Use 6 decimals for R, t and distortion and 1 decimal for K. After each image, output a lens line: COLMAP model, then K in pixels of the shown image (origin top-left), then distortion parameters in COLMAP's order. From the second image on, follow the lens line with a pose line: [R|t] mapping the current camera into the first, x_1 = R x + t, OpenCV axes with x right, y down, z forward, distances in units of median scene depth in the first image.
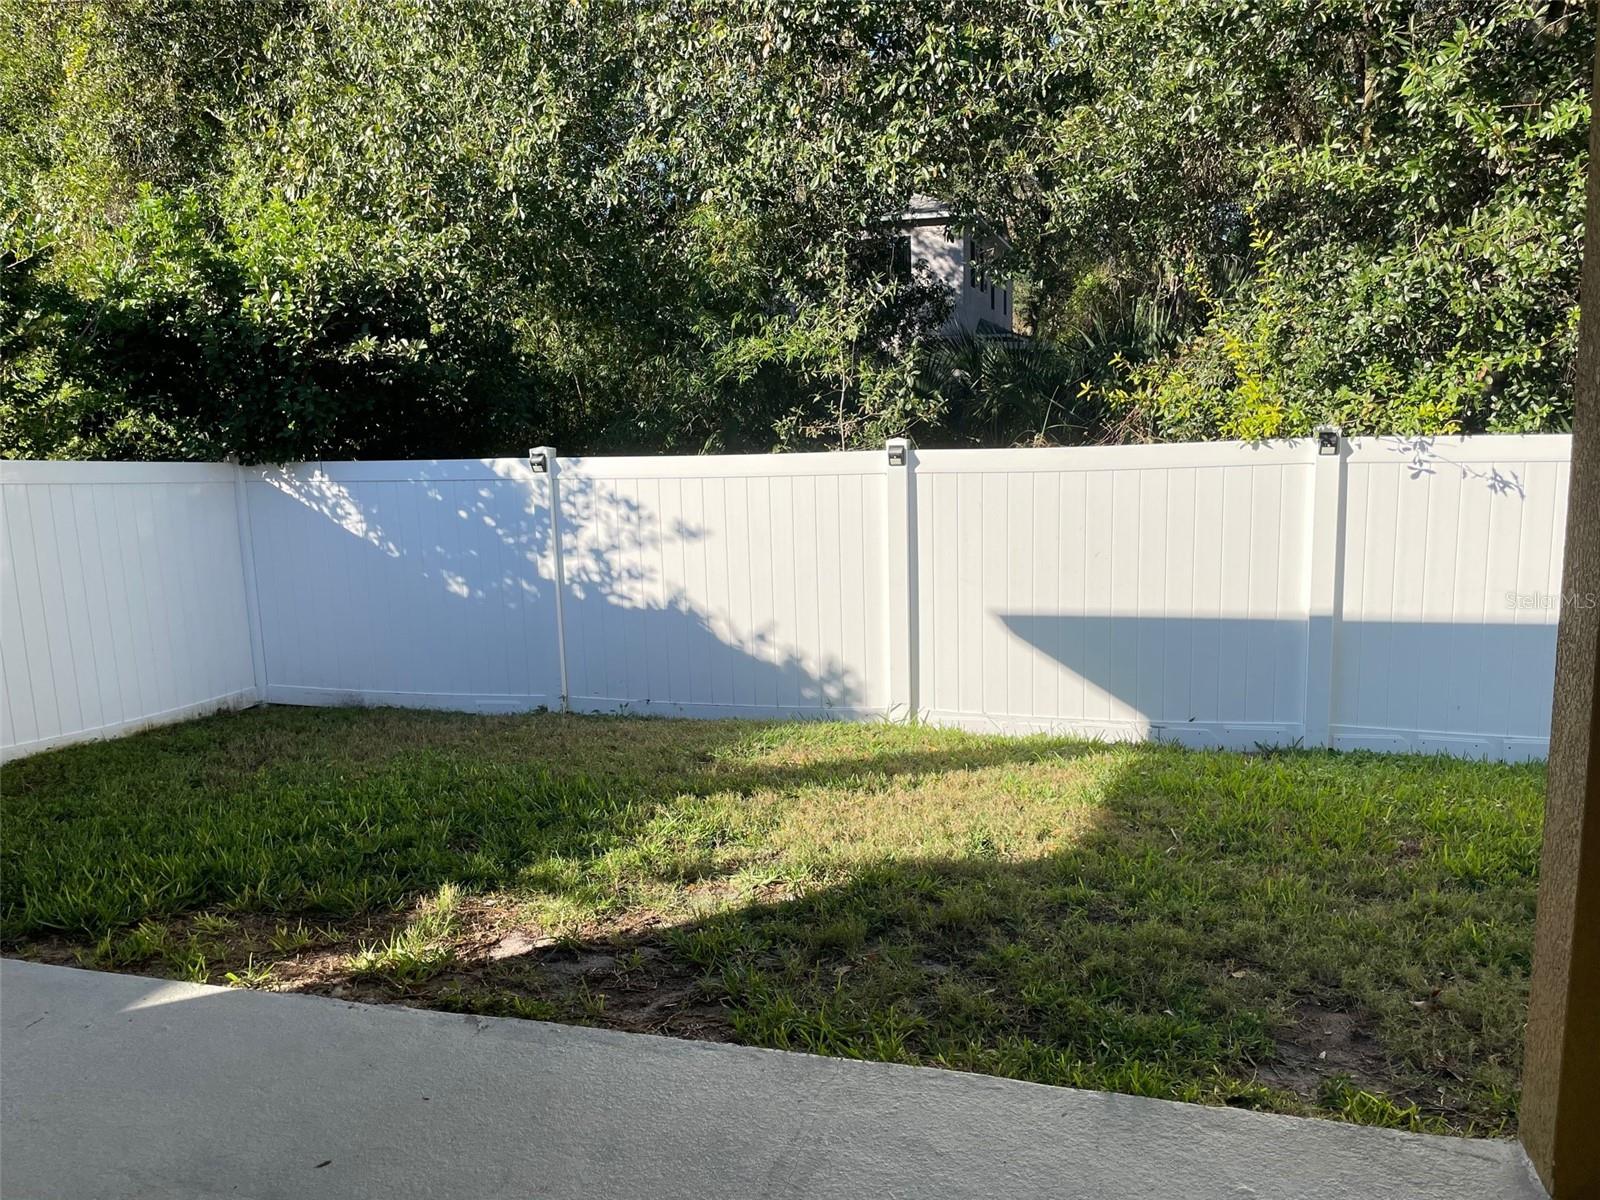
lens RADIAL K [[1210.4, 0, 800.0], [0, 1210.4, 600.0], [0, 0, 1]] dist [0.099631, -0.131680]
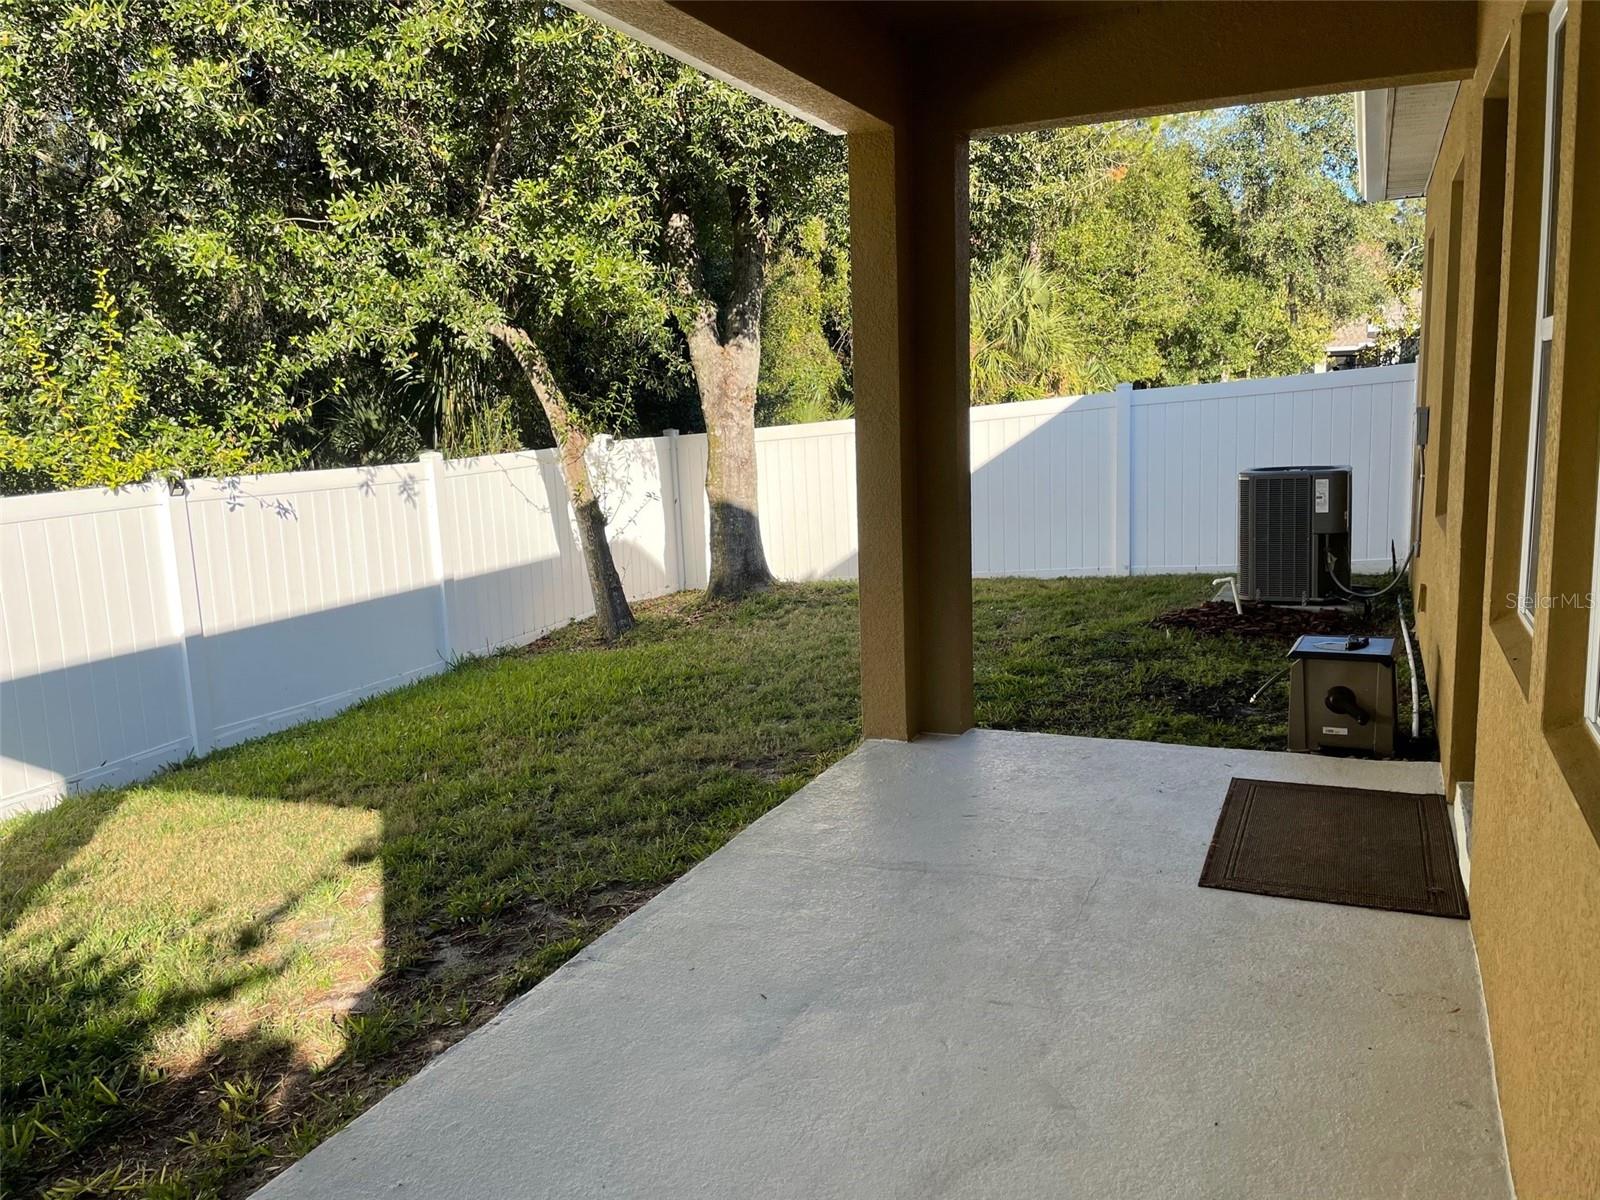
lens RADIAL K [[1210.4, 0, 800.0], [0, 1210.4, 600.0], [0, 0, 1]] dist [0.099631, -0.131680]
pose [[0.156330, -0.131553, 0.978905, -0.525282], [0.193946, 0.975884, 0.100174, -0.022510], [-0.968476, 0.174195, 0.178075, 0.220979]]
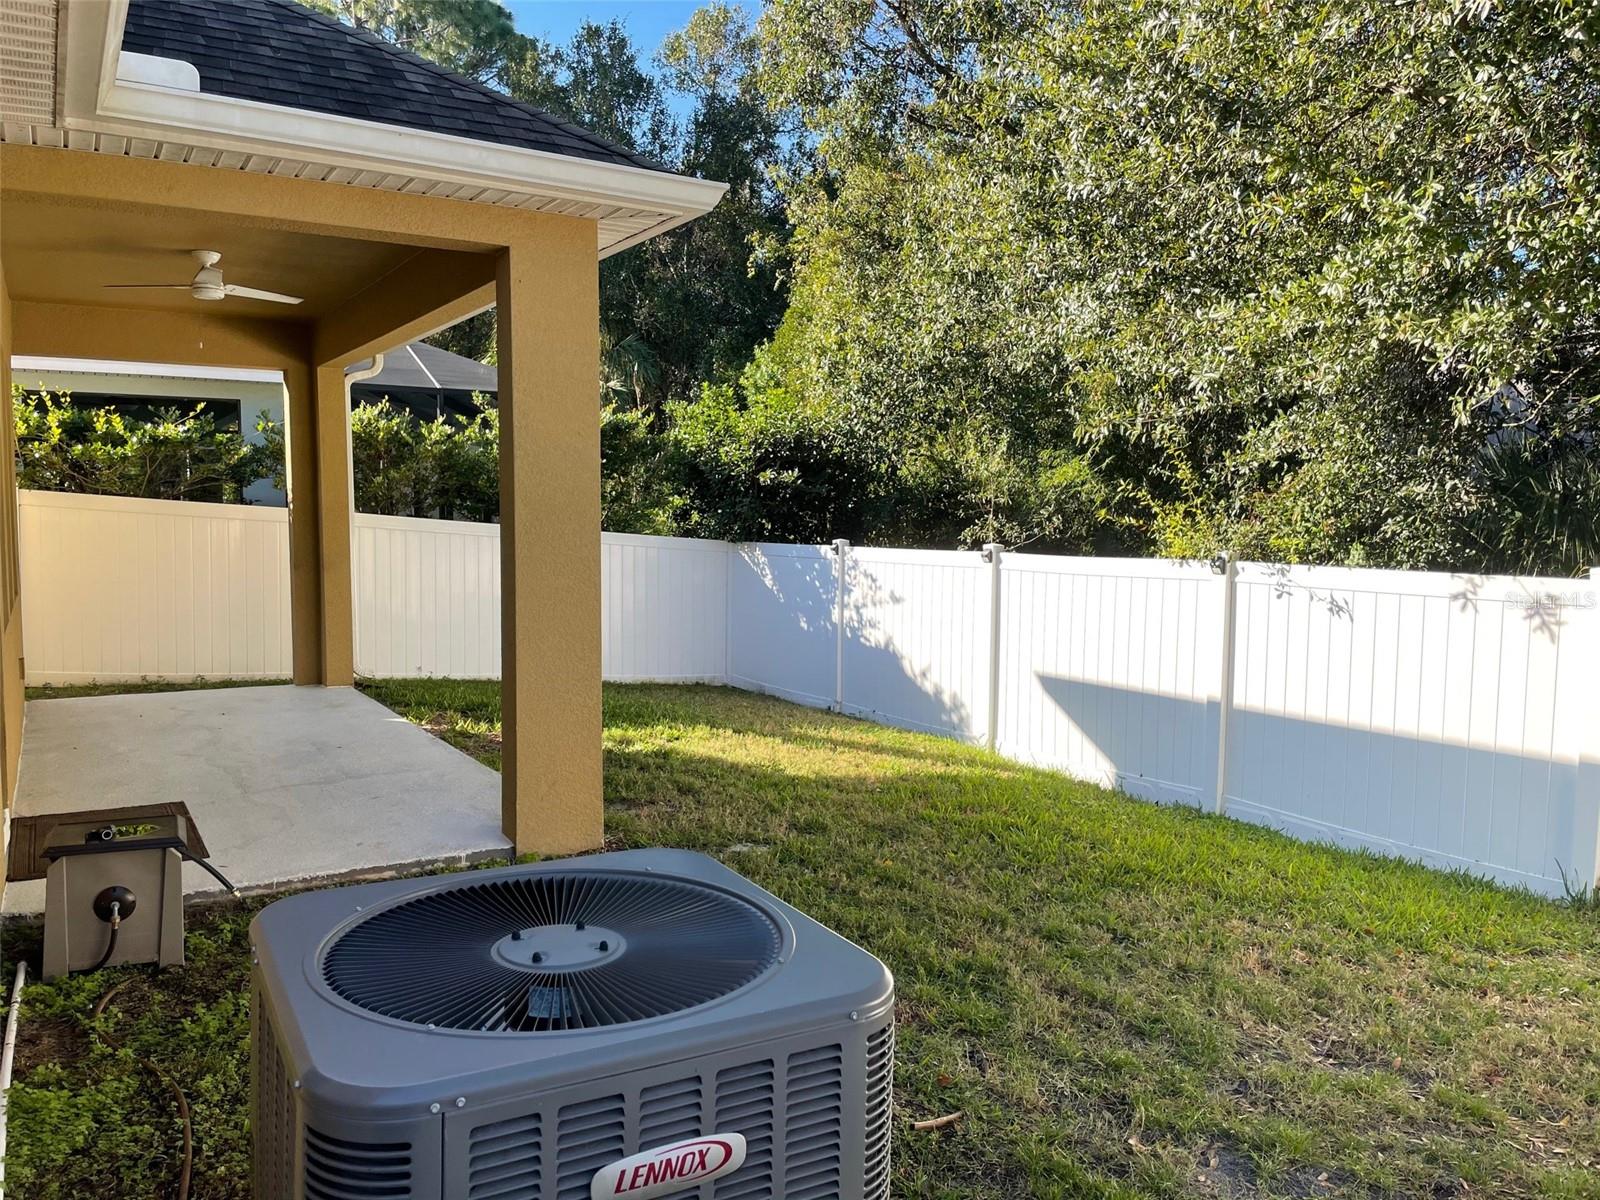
lens RADIAL K [[1210.4, 0, 800.0], [0, 1210.4, 600.0], [0, 0, 1]] dist [0.099631, -0.131680]
pose [[0.733540, 0.085751, -0.674215, 0.835661], [-0.141391, 0.989558, -0.027974, 0.004041], [0.664776, 0.115848, 0.738005, -0.187556]]
